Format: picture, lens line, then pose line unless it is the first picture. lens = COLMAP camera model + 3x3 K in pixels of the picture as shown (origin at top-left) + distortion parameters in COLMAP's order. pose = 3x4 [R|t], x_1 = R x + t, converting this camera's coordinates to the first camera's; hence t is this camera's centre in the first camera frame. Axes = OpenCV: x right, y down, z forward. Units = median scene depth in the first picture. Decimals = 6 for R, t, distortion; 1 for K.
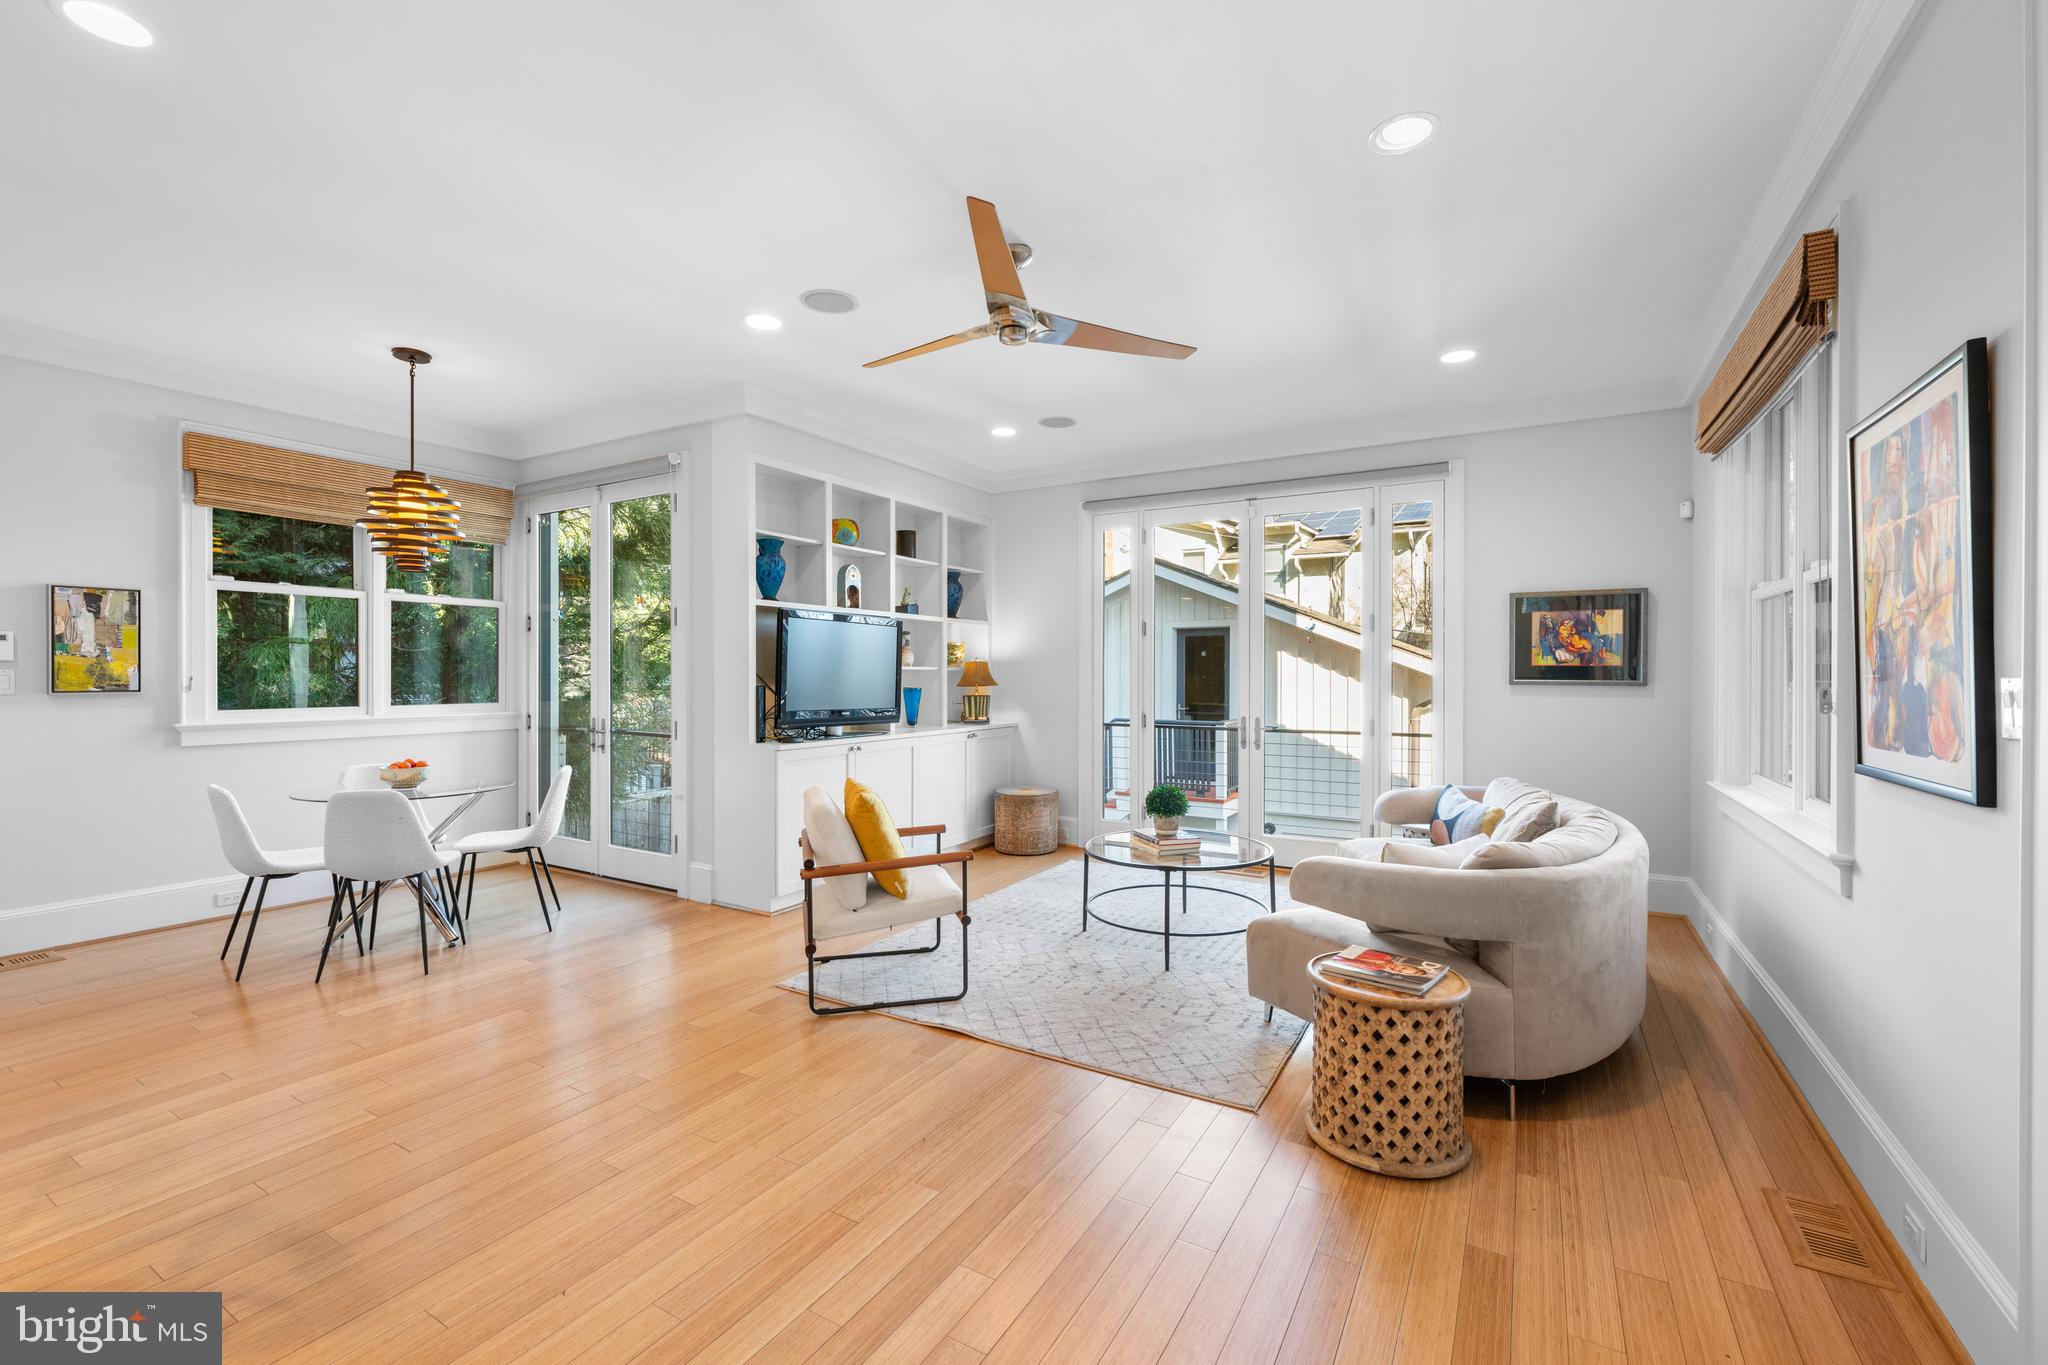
lens RADIAL K [[858.1, 0, 1022.9], [0, 858.1, 679.3], [0, 0, 1]] dist [0.000613, 0.000314]
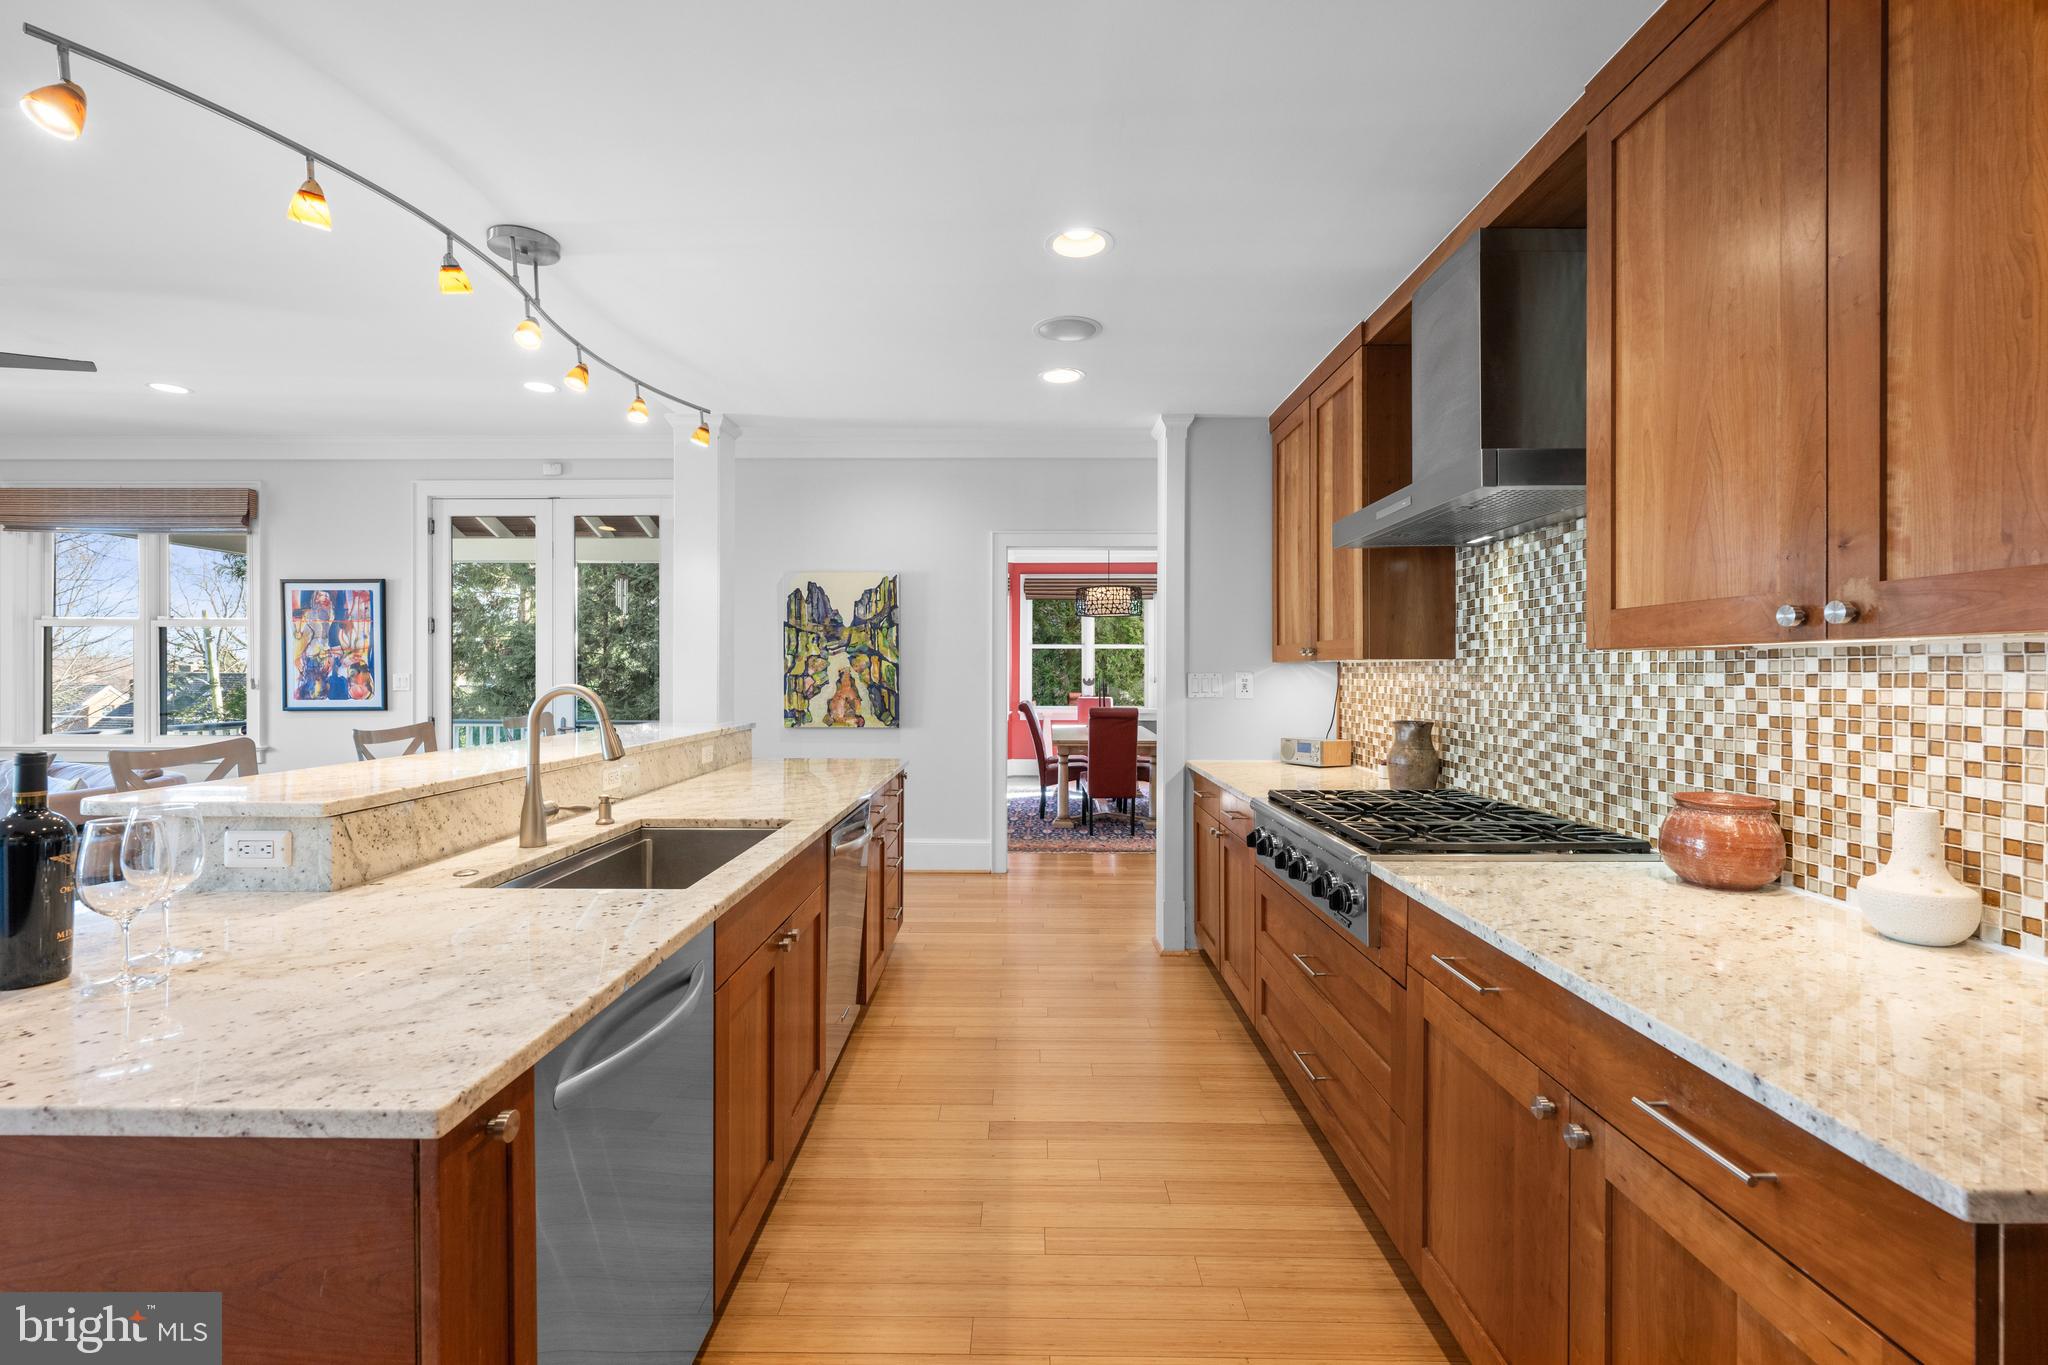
lens RADIAL K [[858.1, 0, 1015.7], [0, 858.1, 673.8], [0, 0, 1]] dist [0.000613, 0.000314]
pose [[-0.493109, -0.002894, 0.869963, -1.196209], [0.001865, 0.999989, 0.004384, -0.005044], [-0.869966, 0.003784, -0.493098, 0.174940]]
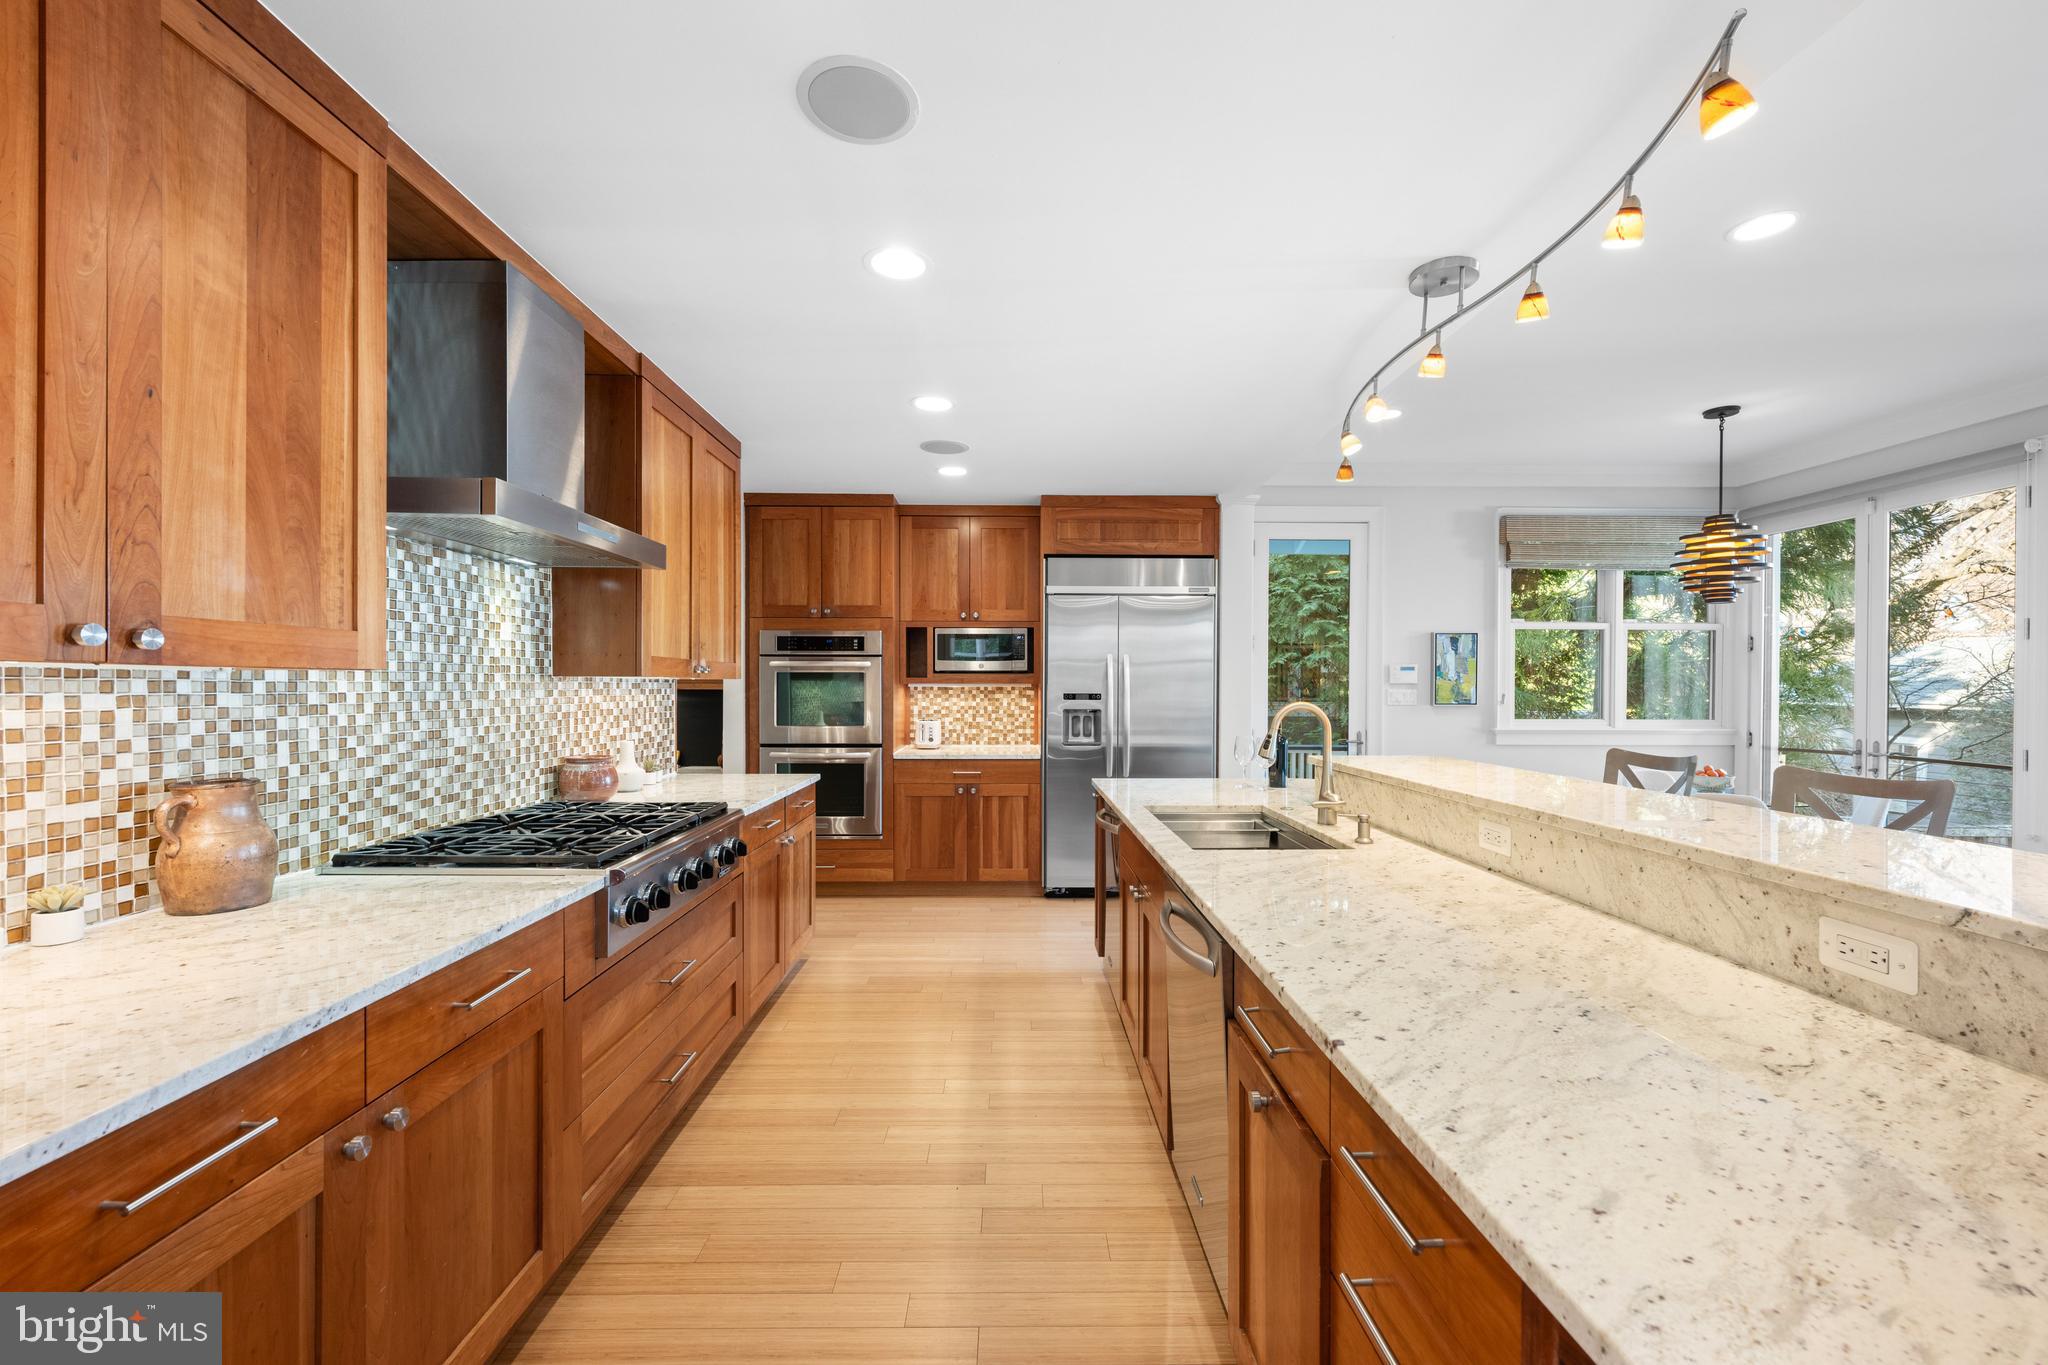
lens RADIAL K [[808.7, 0, 1022.7], [0, 808.7, 691.6], [0, 0, 1]] dist [-0.000487, -0.000328]
pose [[0.519108, 0.006385, -0.854685, -0.267247], [-0.006918, 0.999971, 0.003268, -0.006134], [0.854681, 0.004216, 0.519137, -0.324196]]
